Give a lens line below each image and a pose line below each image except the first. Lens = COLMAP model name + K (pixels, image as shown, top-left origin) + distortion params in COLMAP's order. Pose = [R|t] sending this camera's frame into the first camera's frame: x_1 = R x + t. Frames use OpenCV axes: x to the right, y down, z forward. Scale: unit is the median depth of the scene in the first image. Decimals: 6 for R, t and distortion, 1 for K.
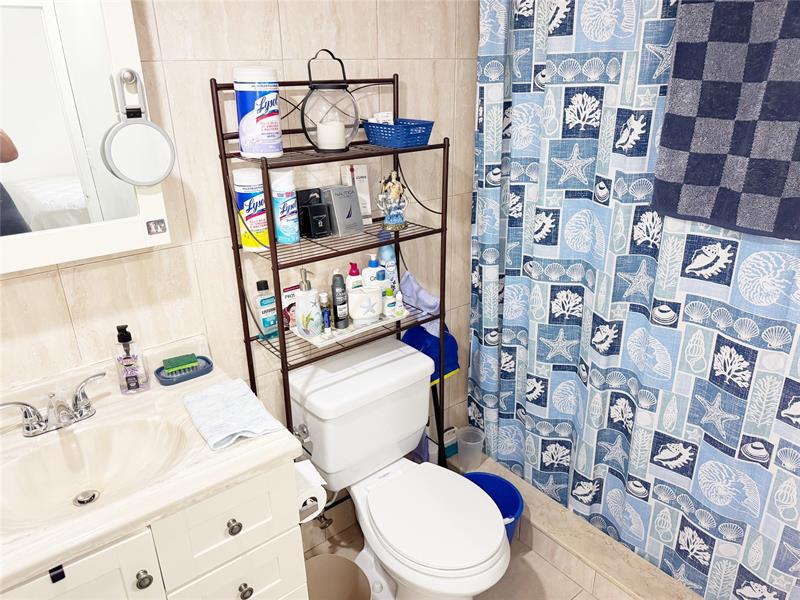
lens RADIAL K [[556.4, 0, 401.5], [0, 556.4, 298.9], [0, 0, 1]] dist [0.010495, -0.001288]
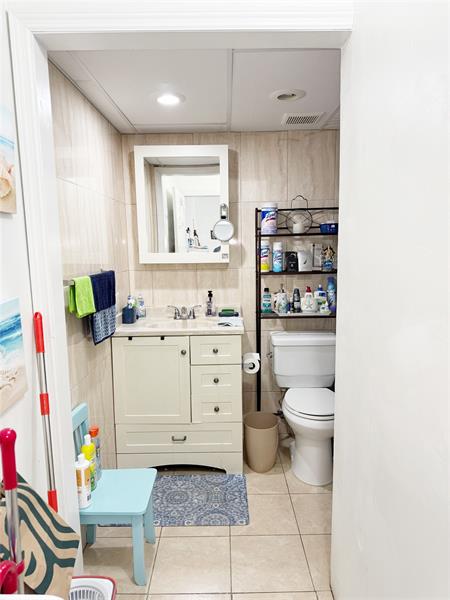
lens RADIAL K [[417.3, 0, 224.0], [0, 417.3, 300.0], [0, 0, 1]] dist [0.010495, -0.001288]
pose [[0.791536, 0.096622, -0.603436, 0.760705], [-0.221492, 0.965644, -0.135917, 0.333506], [0.569572, 0.241239, 0.785743, -0.555260]]
